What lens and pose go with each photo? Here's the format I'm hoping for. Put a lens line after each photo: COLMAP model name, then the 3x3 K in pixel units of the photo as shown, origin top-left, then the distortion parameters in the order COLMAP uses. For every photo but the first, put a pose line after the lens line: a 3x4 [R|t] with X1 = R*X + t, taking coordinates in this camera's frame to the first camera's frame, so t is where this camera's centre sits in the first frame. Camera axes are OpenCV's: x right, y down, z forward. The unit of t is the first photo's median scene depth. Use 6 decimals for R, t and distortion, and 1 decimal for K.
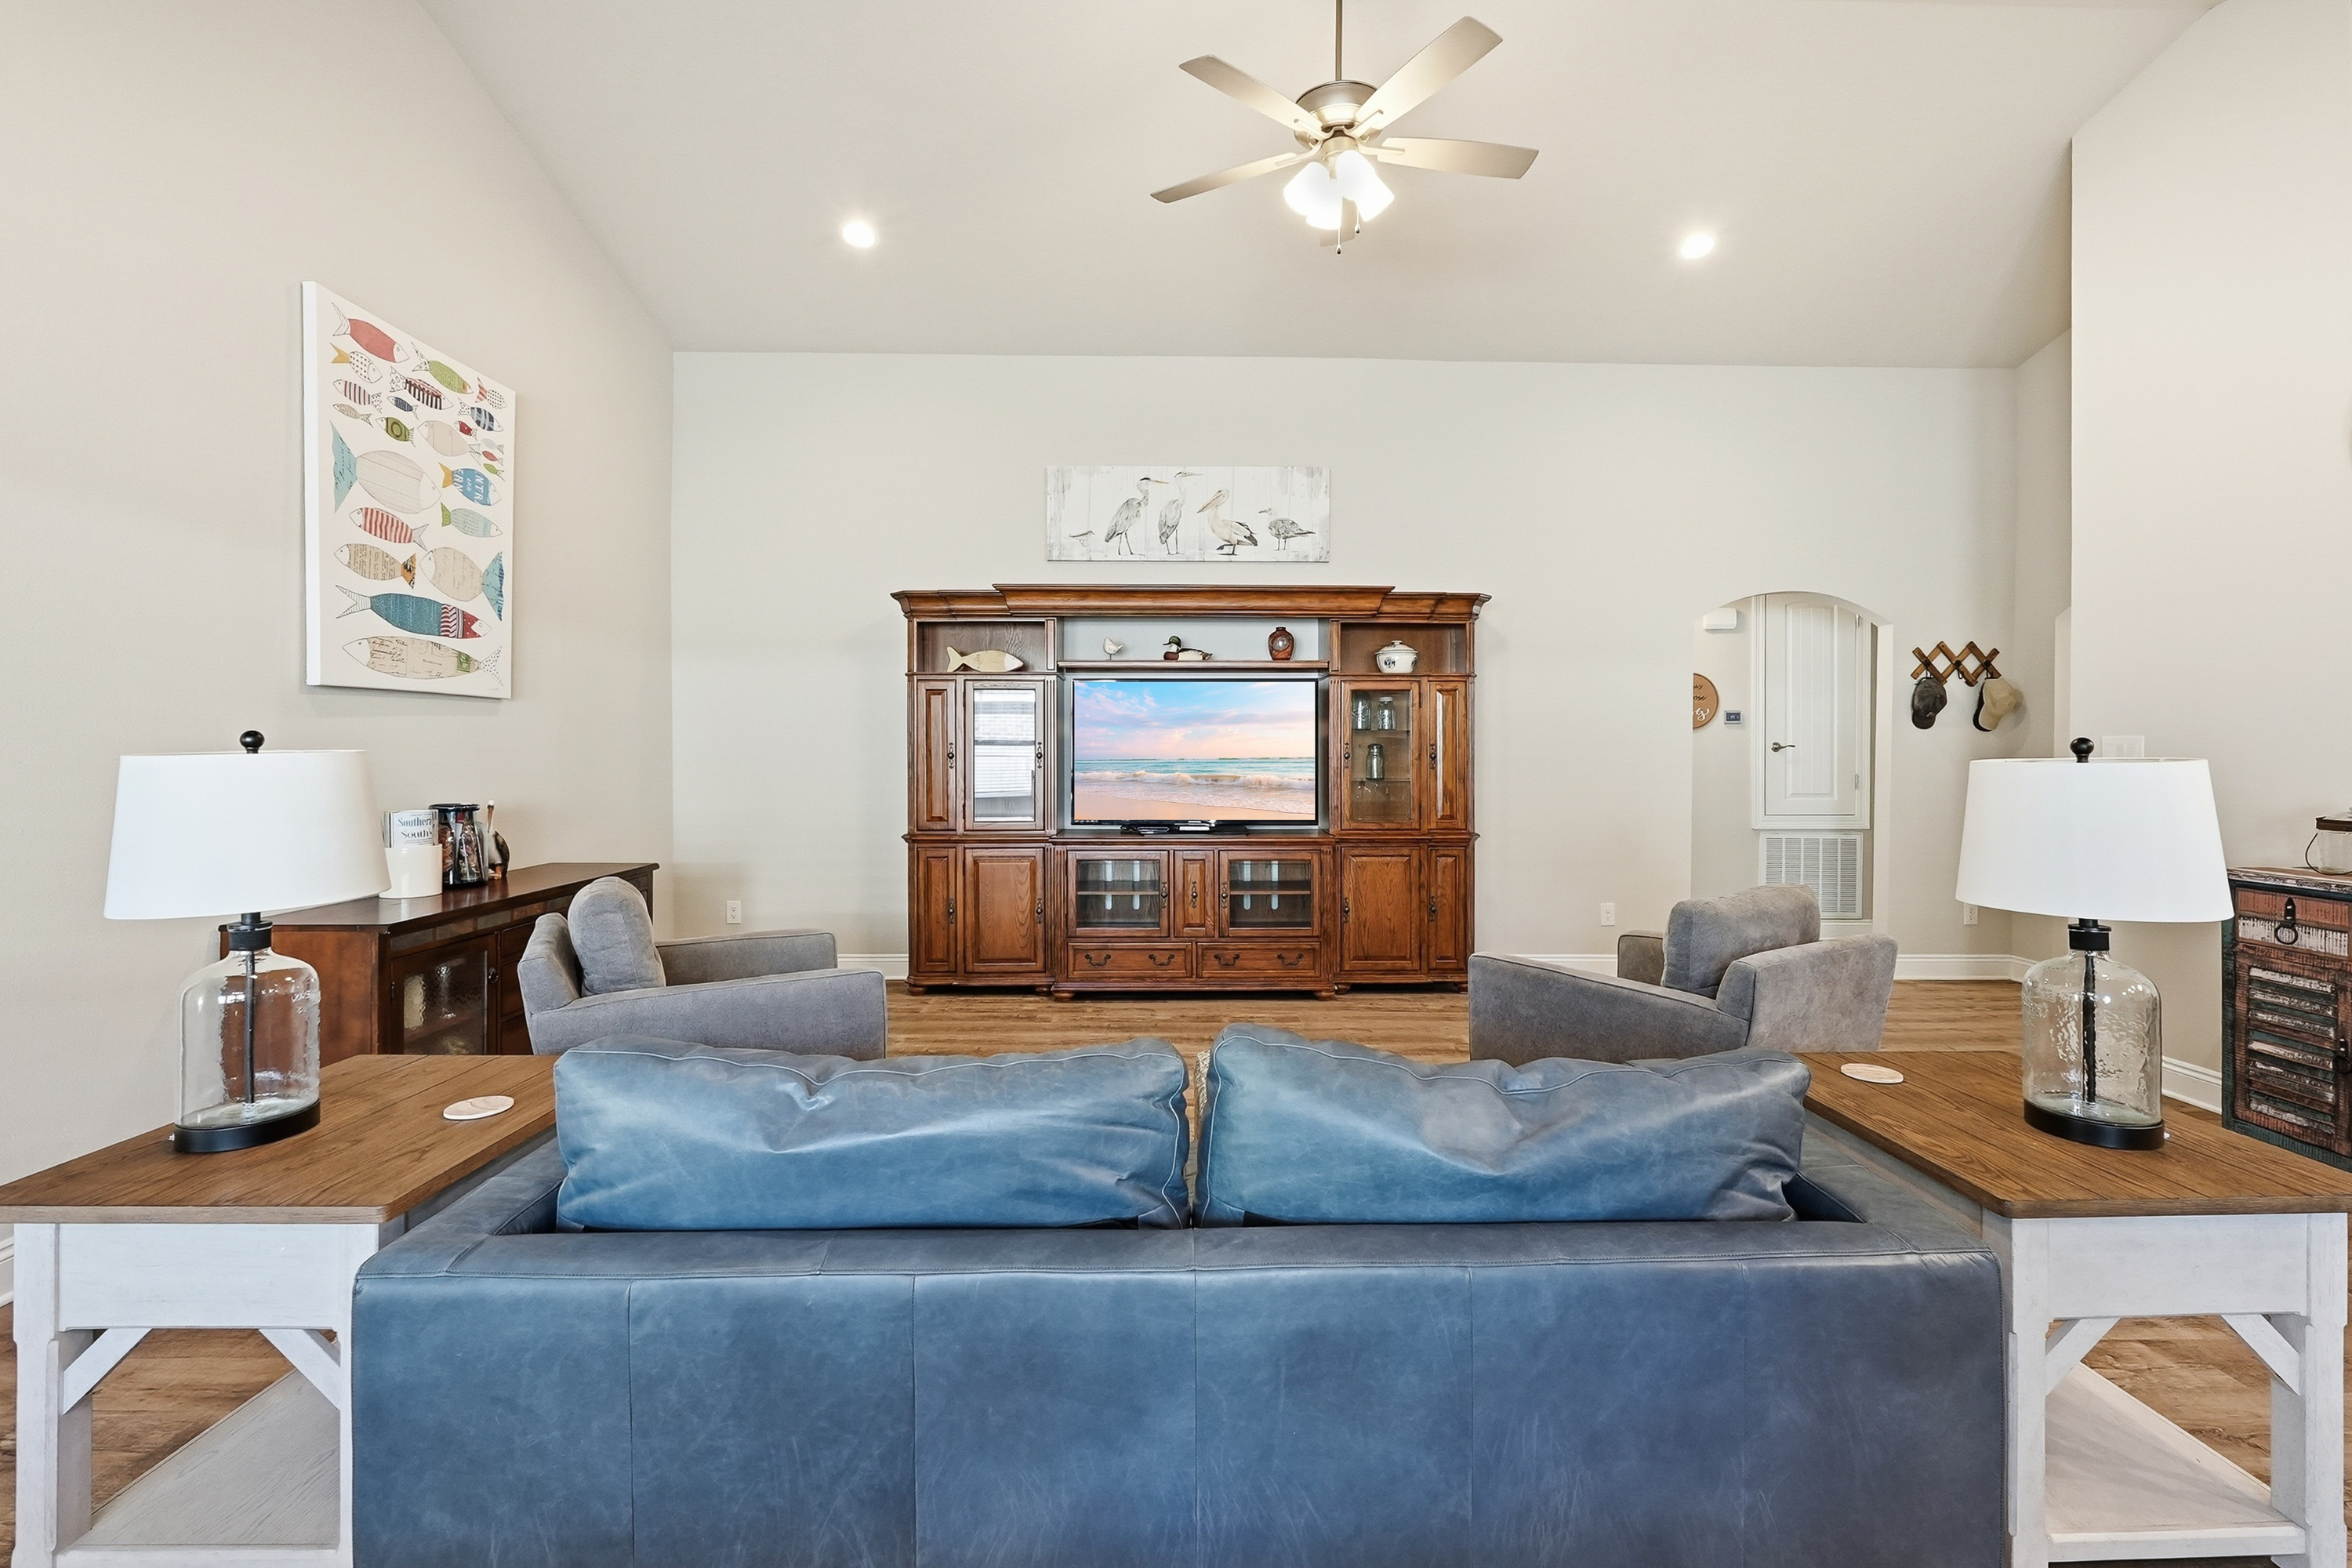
lens RADIAL K [[1027.8, 0, 1184.1], [0, 1027.8, 747.2], [0, 0, 1]] dist [-0.002439, 0.000850]
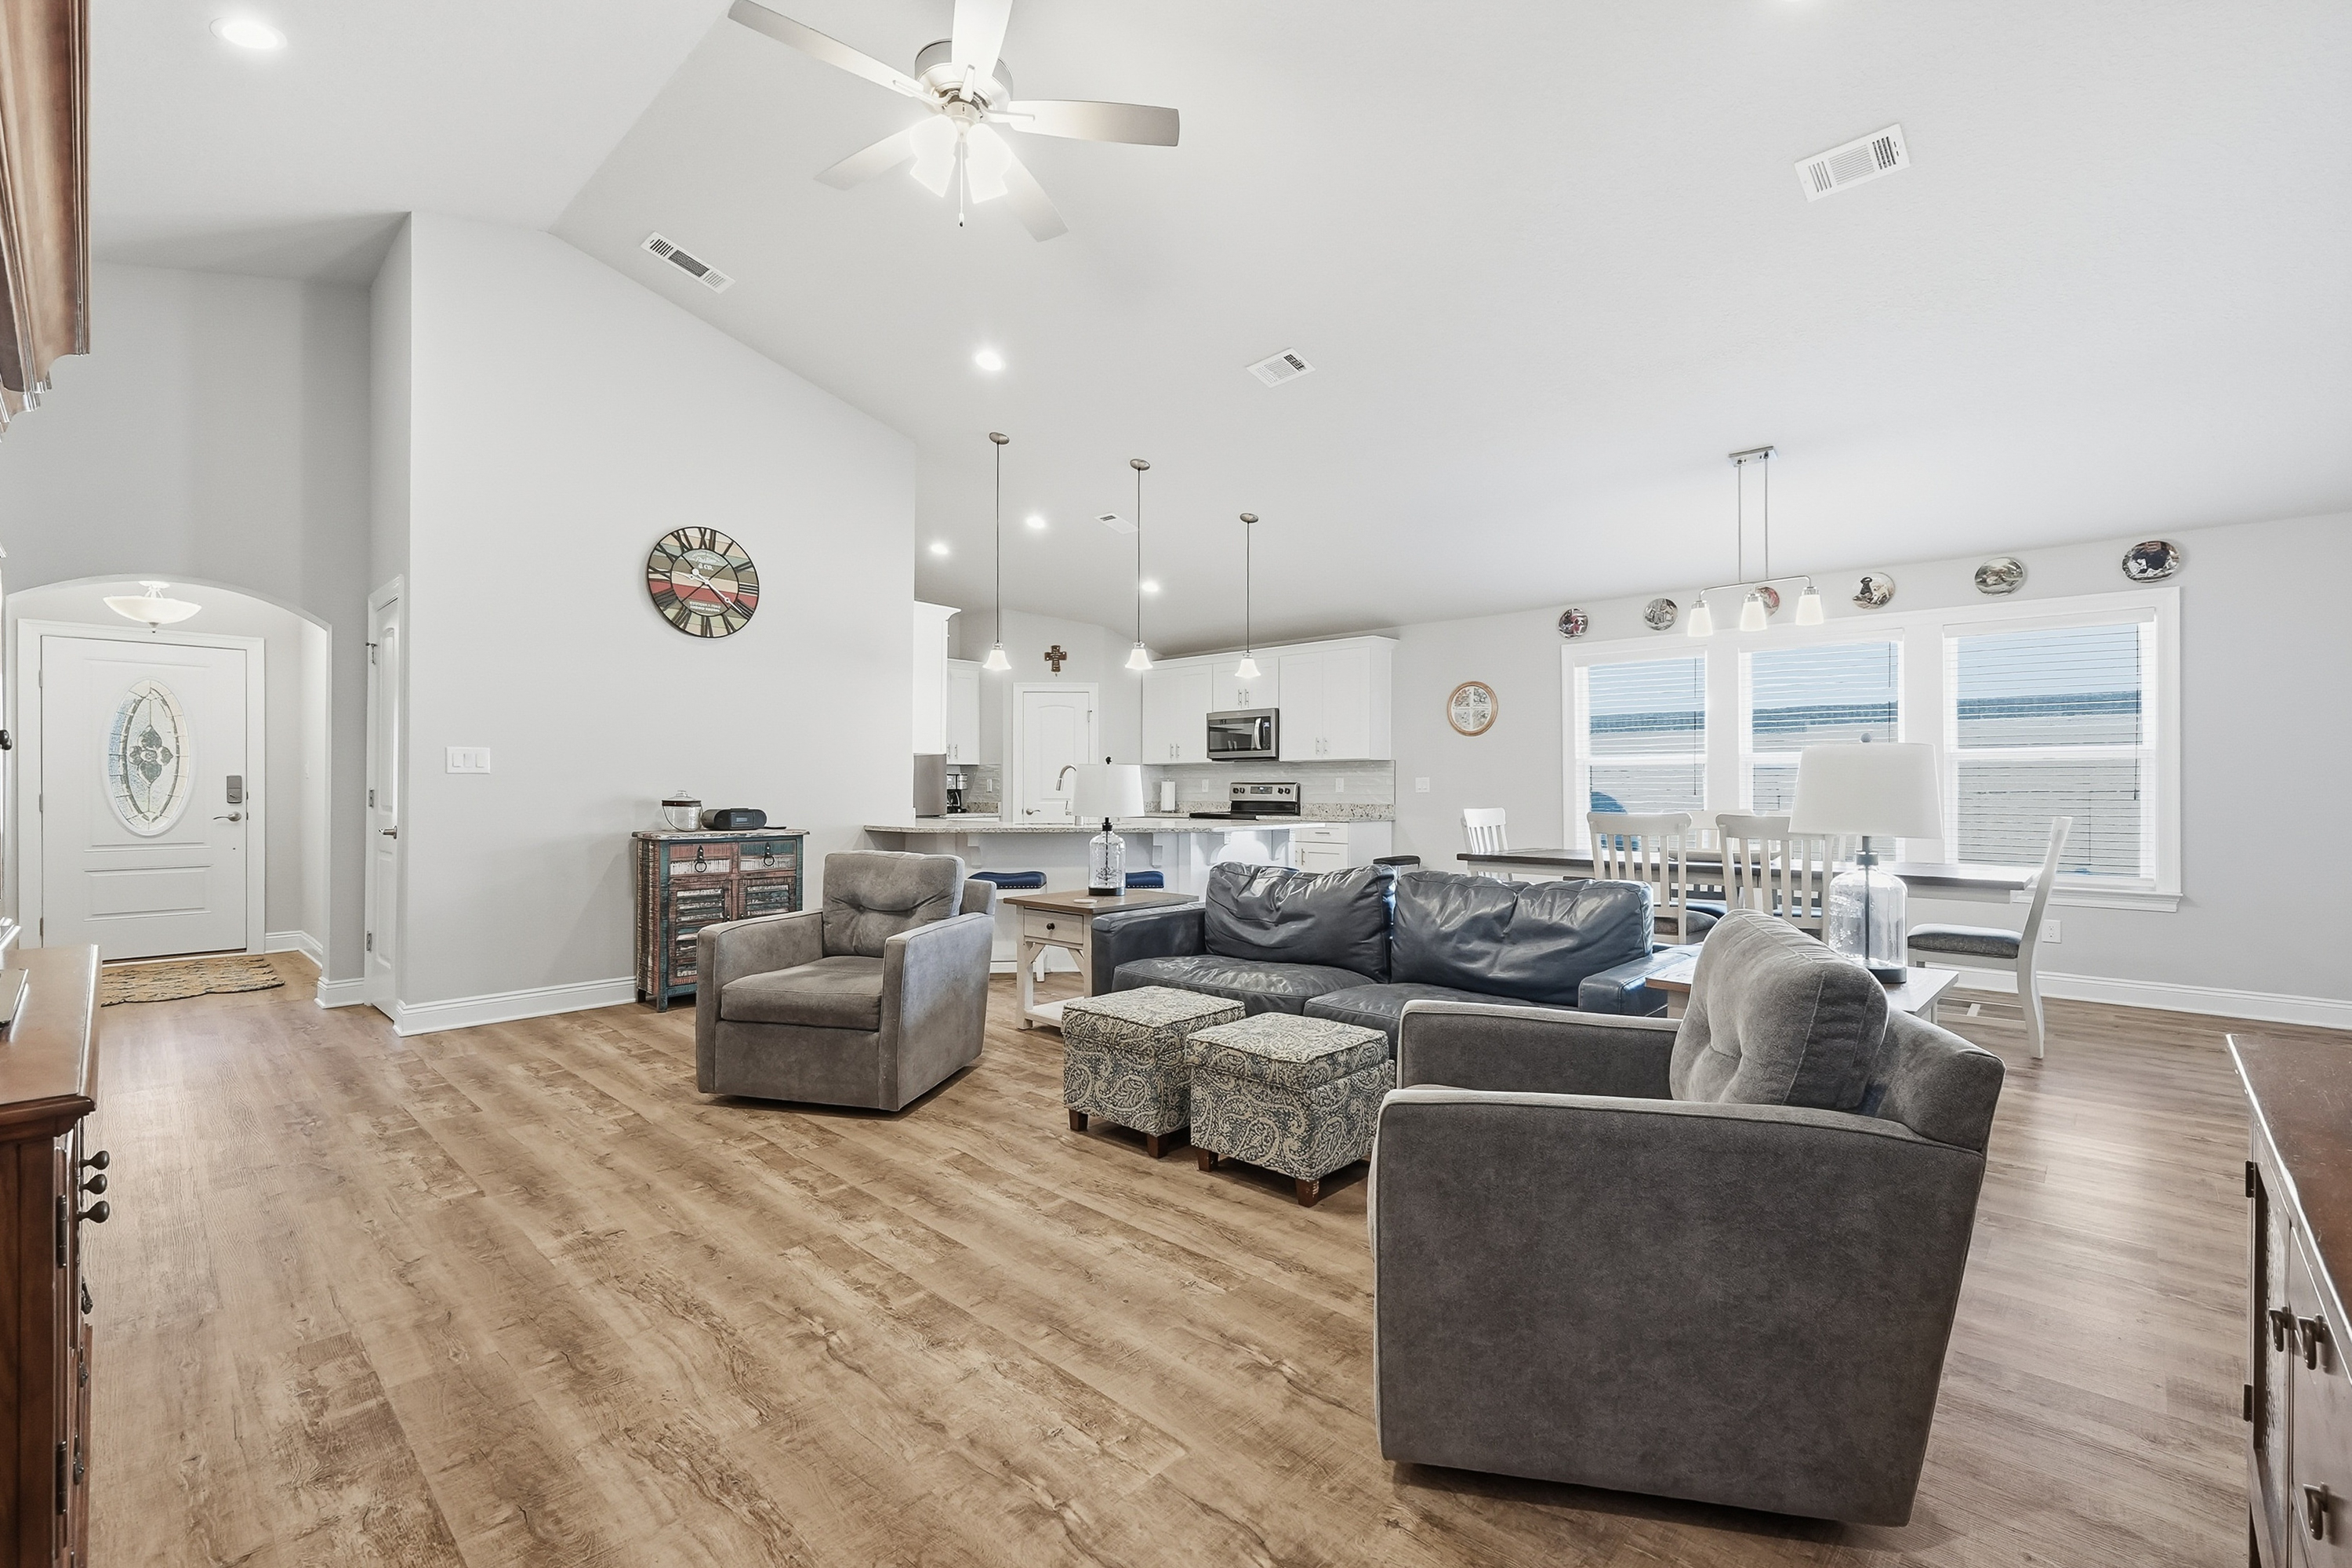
lens RADIAL K [[1017.1, 0, 1179.0], [0, 1017.1, 788.8], [0, 0, 1]] dist [-0.006769, 0.000711]
pose [[-0.714685, -0.005032, 0.699428, -0.576447], [-0.004531, 0.999986, 0.002564, 0.034021], [-0.699431, -0.001337, -0.714698, 1.347608]]
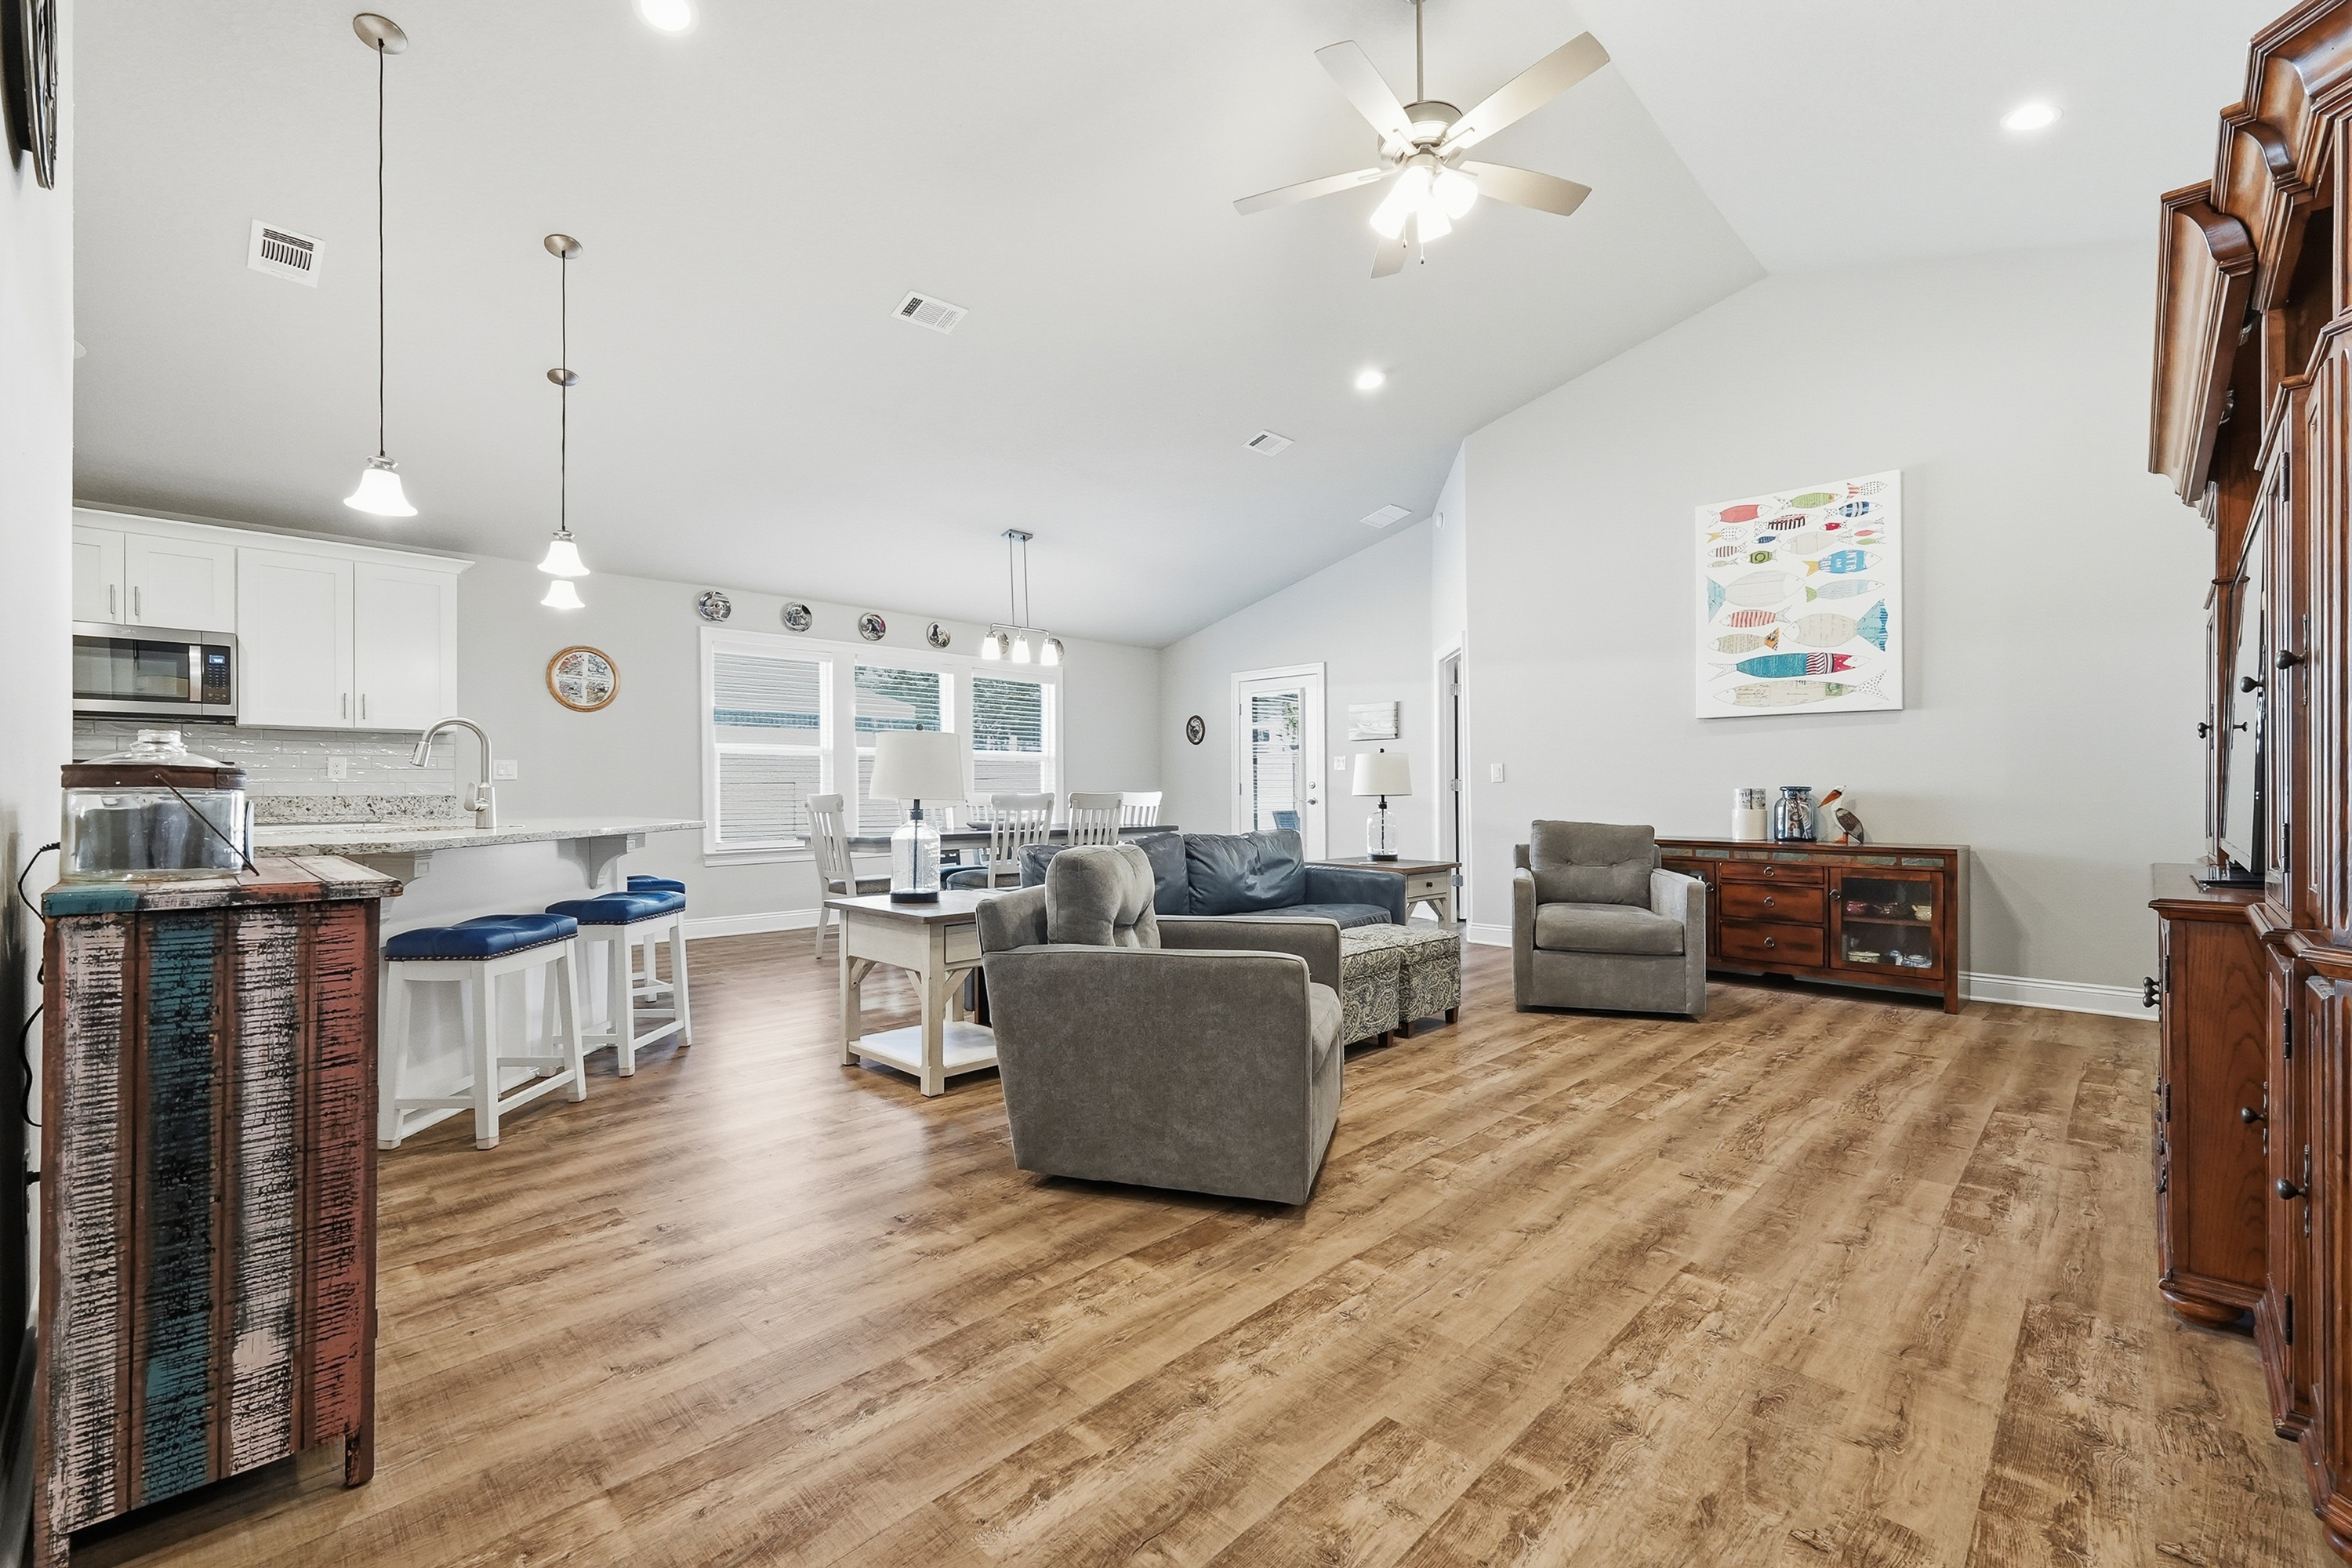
lens RADIAL K [[992.3, 0, 1199.5], [0, 992.3, 792.8], [0, 0, 1]] dist [-0.007229, -0.000307]
pose [[-0.706325, -0.001044, -0.707887, 0.917507], [-0.002028, 0.999998, 0.000550, 0.064084], [0.707885, 0.001824, -0.706326, 1.375696]]
